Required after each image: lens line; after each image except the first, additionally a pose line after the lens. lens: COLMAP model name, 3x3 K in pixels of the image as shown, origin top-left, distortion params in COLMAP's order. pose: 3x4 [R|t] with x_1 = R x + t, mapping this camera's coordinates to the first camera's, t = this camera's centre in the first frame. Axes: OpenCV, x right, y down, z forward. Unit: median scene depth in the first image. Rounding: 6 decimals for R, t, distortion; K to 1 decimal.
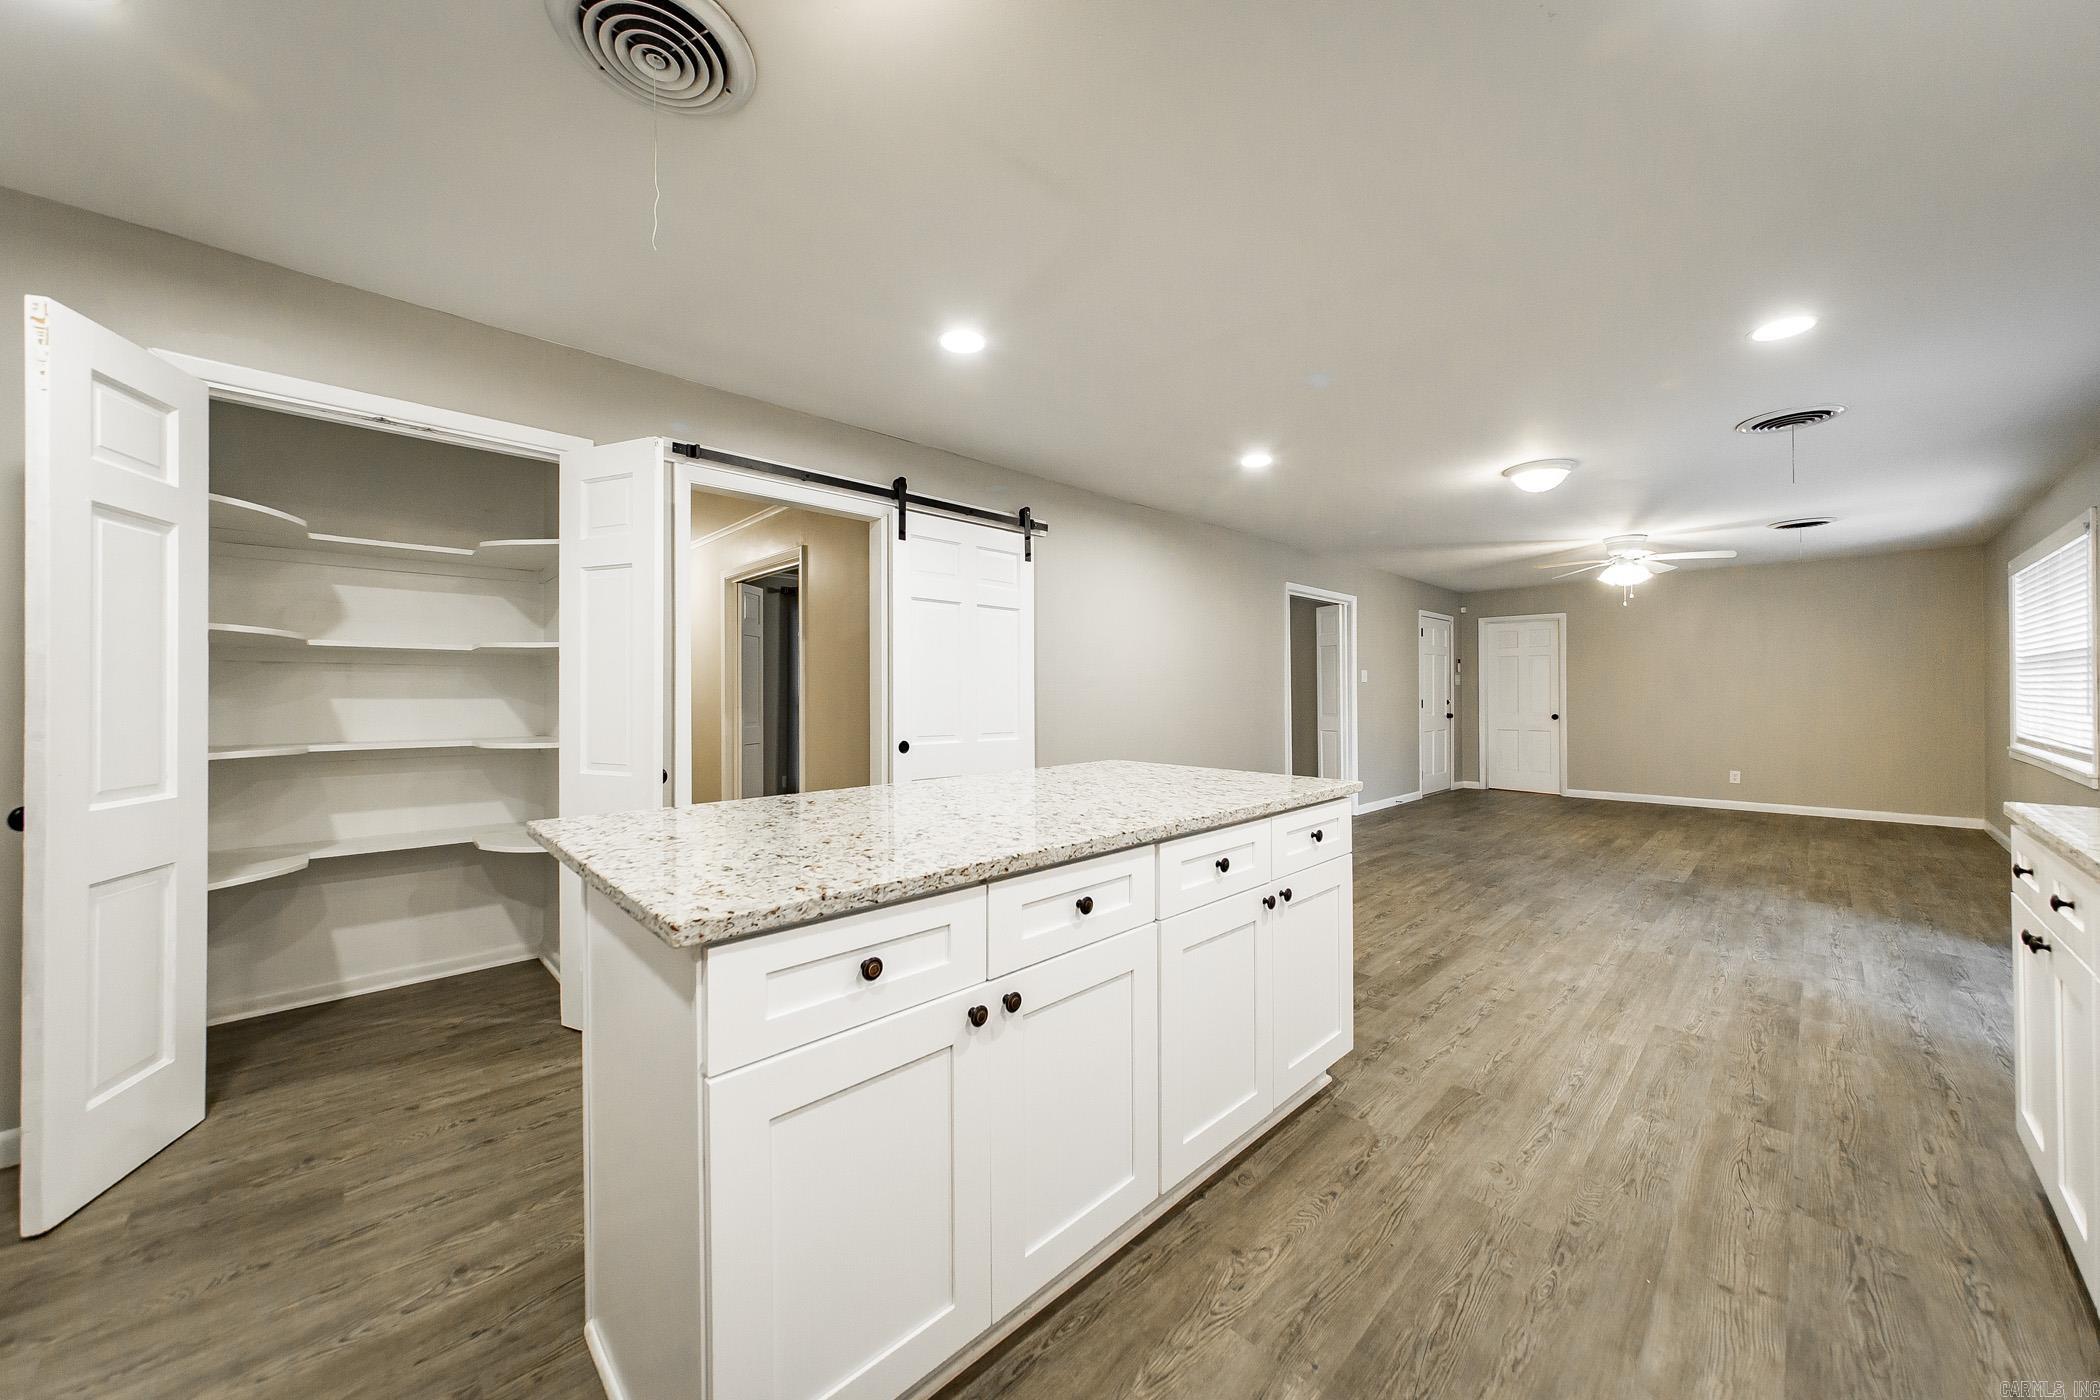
lens RADIAL K [[738.2, 0, 1045.6], [0, 738.2, 690.6], [0, 0, 1]] dist [-0.000261, 0.001100]
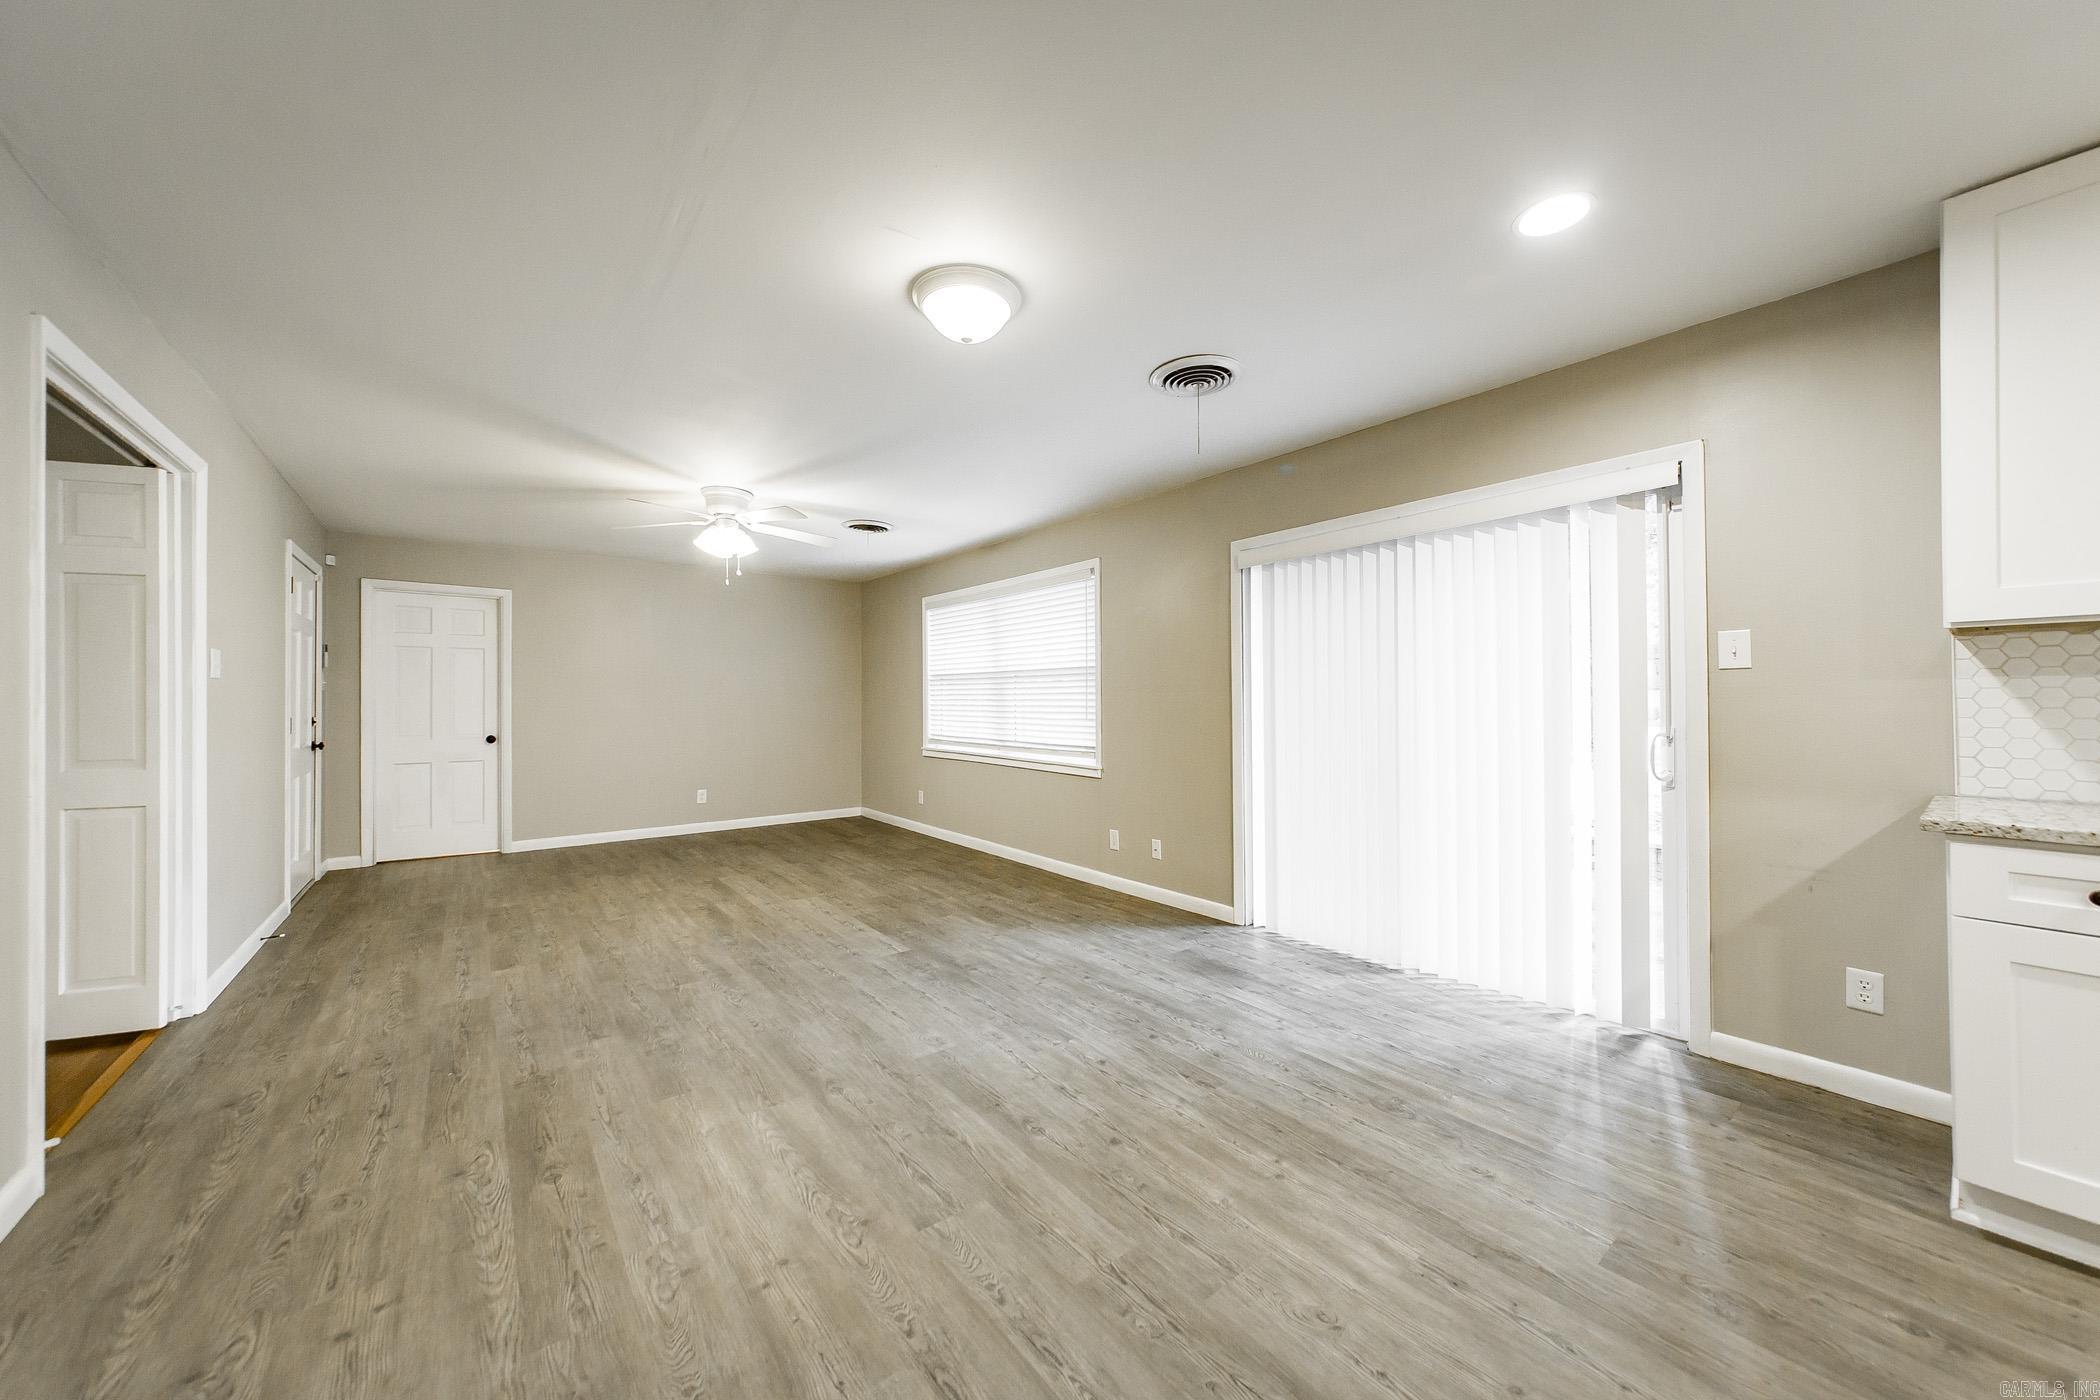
lens RADIAL K [[738.2, 0, 1035.5], [0, 738.2, 686.6], [0, 0, 1]] dist [-0.000261, 0.001100]
pose [[0.106914, 0.023825, 0.993983, 0.238772], [-0.000564, 0.999714, -0.023902, 0.011972], [-0.994268, 0.001995, 0.106896, 1.744905]]
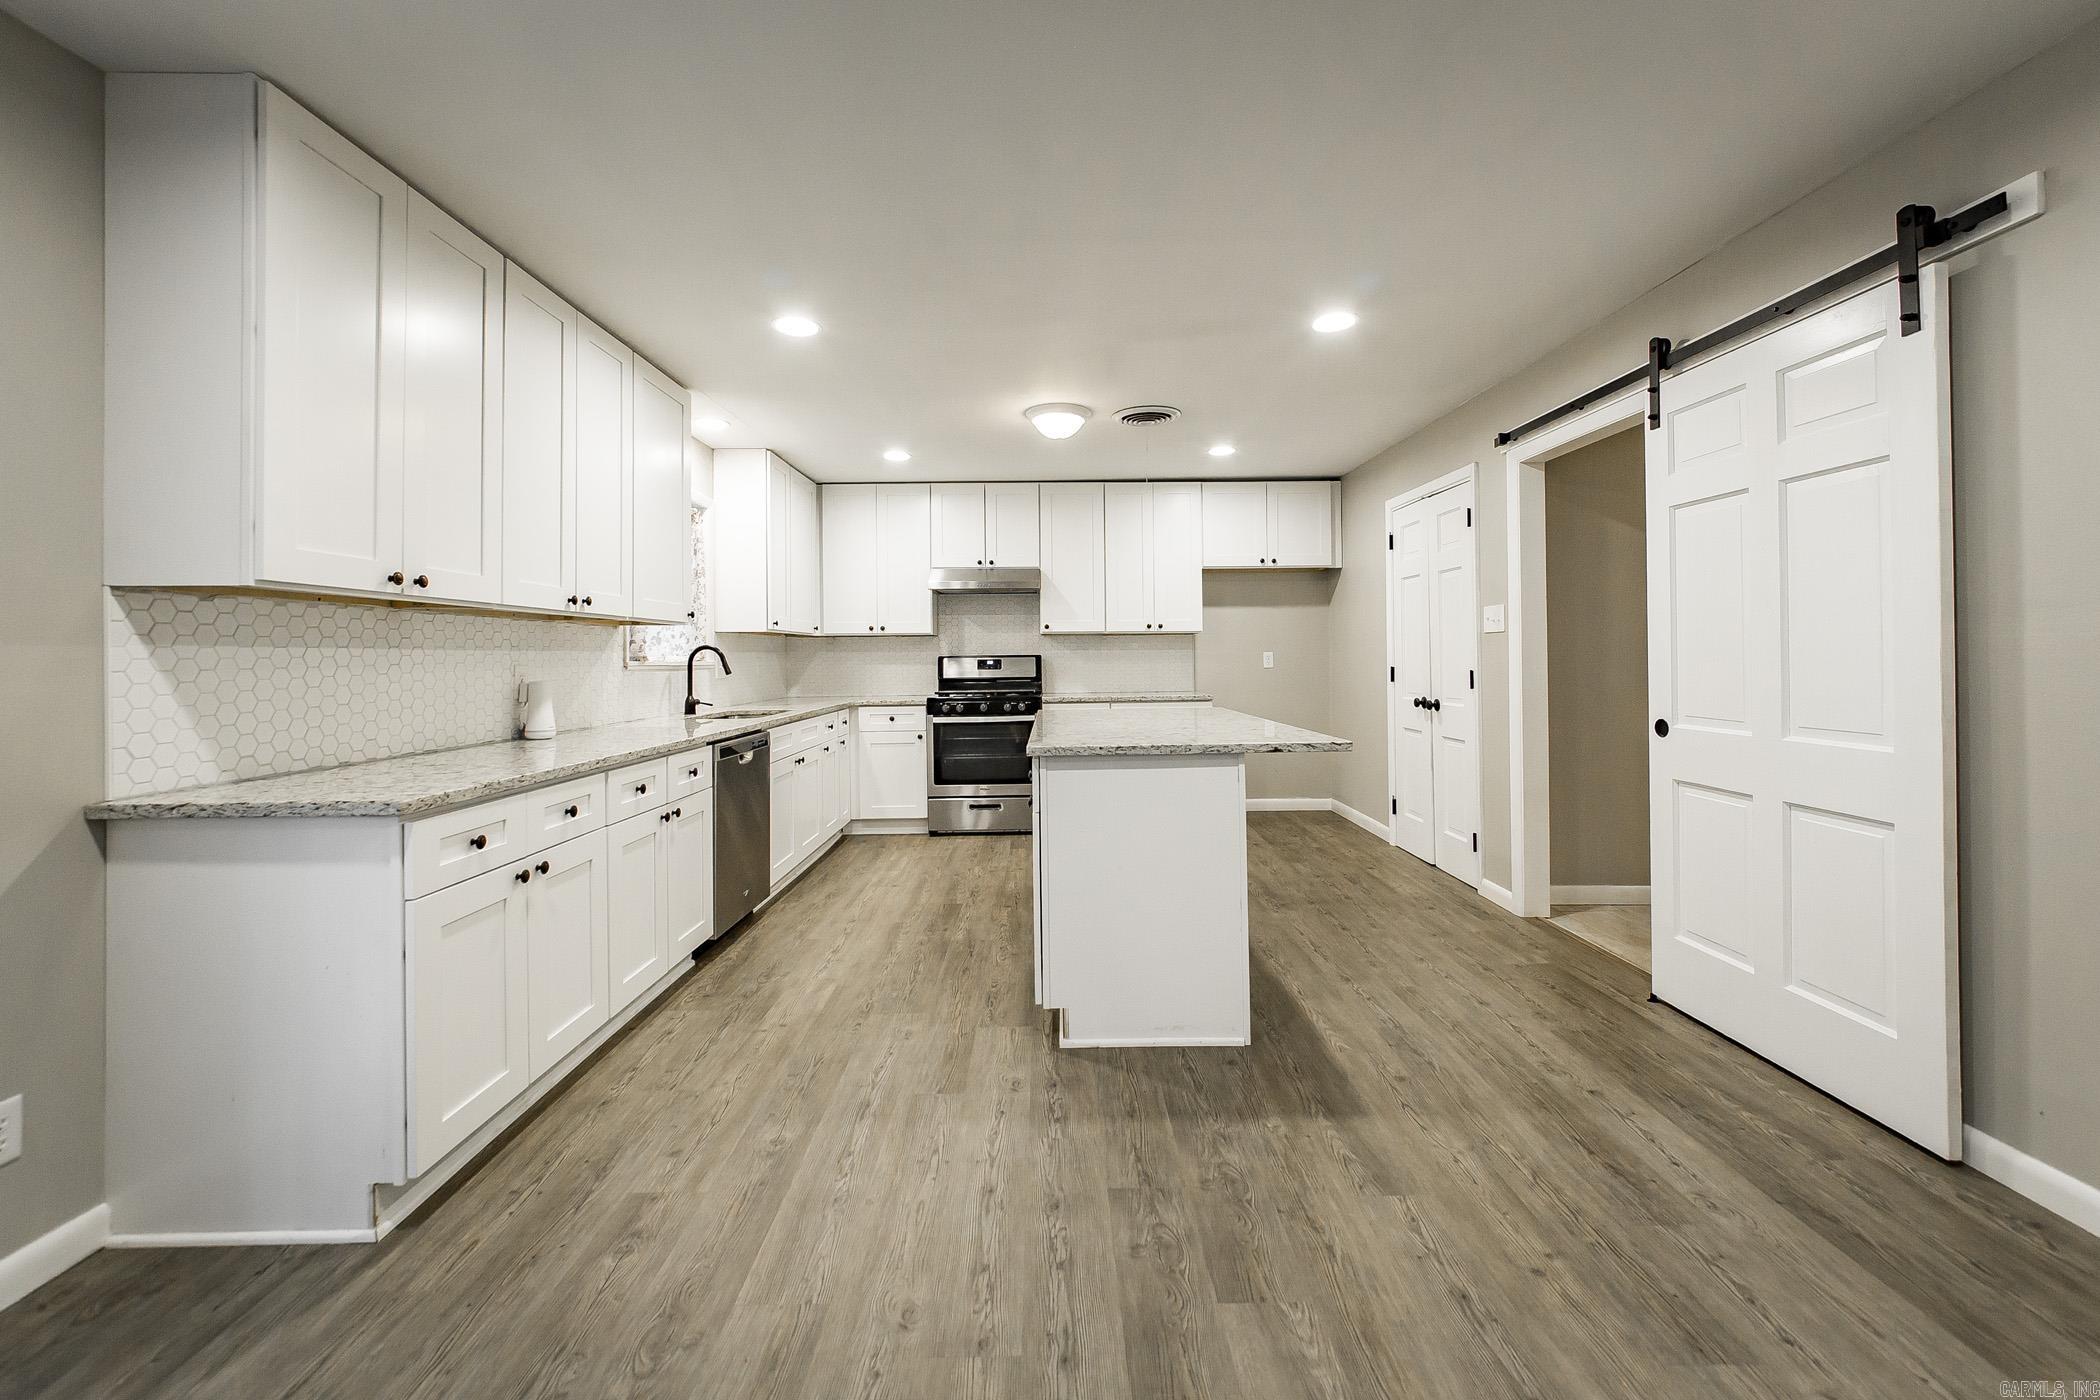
lens RADIAL K [[807.6, 0, 1041.8], [0, 807.6, 655.7], [0, 0, 1]] dist [0.002256, 0.000234]
pose [[-0.692452, 0.008955, -0.721409, 1.272167], [0.015790, 0.999872, -0.002745, 0.003982], [0.721291, -0.013292, -0.692504, 1.873841]]
